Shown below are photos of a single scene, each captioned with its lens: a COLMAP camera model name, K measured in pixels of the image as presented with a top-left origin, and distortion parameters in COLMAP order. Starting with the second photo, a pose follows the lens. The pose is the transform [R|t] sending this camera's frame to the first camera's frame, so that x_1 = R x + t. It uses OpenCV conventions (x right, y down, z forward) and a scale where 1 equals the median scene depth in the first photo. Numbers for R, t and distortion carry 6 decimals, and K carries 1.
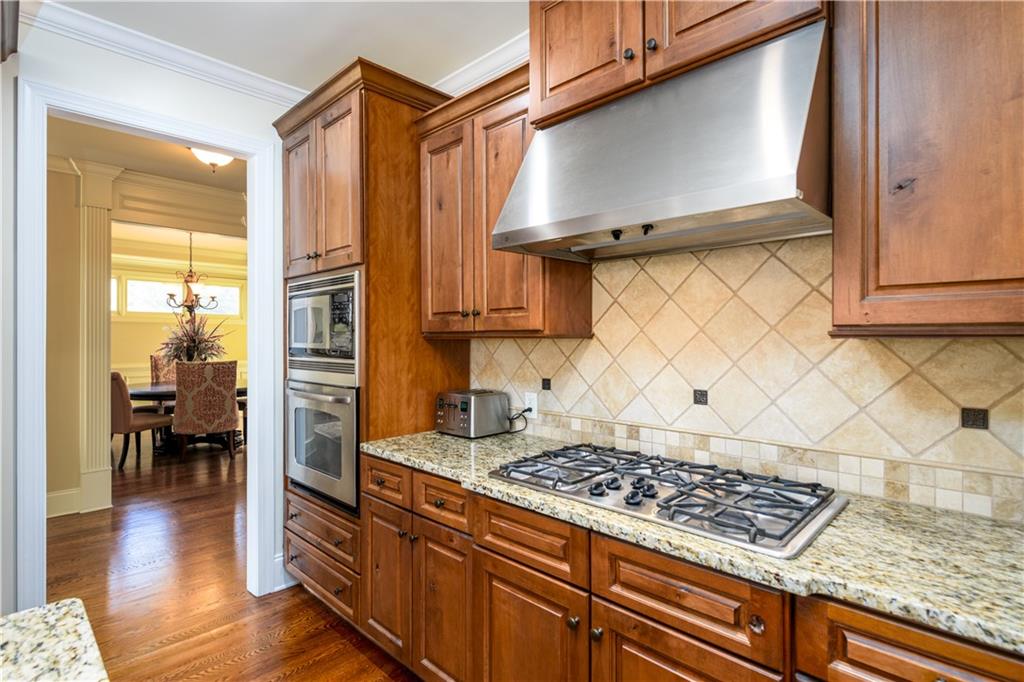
lens RADIAL K [[509.9, 0, 512.0], [0, 509.9, 341.0], [0, 0, 1]] dist [0.004365, -0.000825]
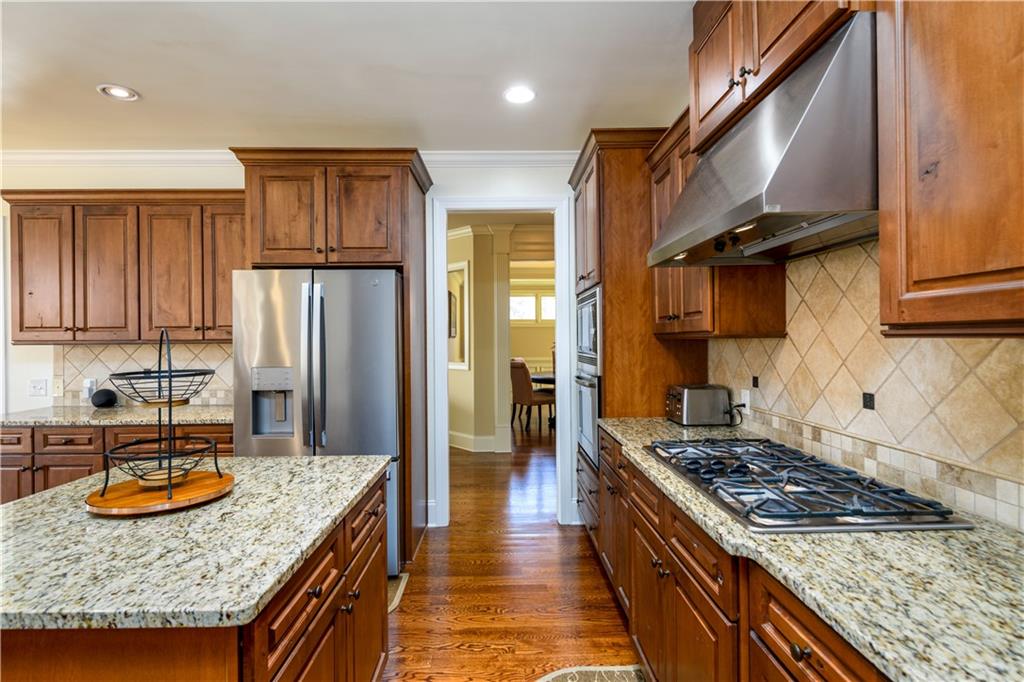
lens RADIAL K [[509.9, 0, 512.0], [0, 509.9, 341.0], [0, 0, 1]] dist [0.004365, -0.000825]
pose [[0.708985, -0.003361, -0.705215, 0.491994], [0.005448, 0.999985, 0.000712, -0.002382], [0.705202, -0.004347, 0.708993, -0.096362]]
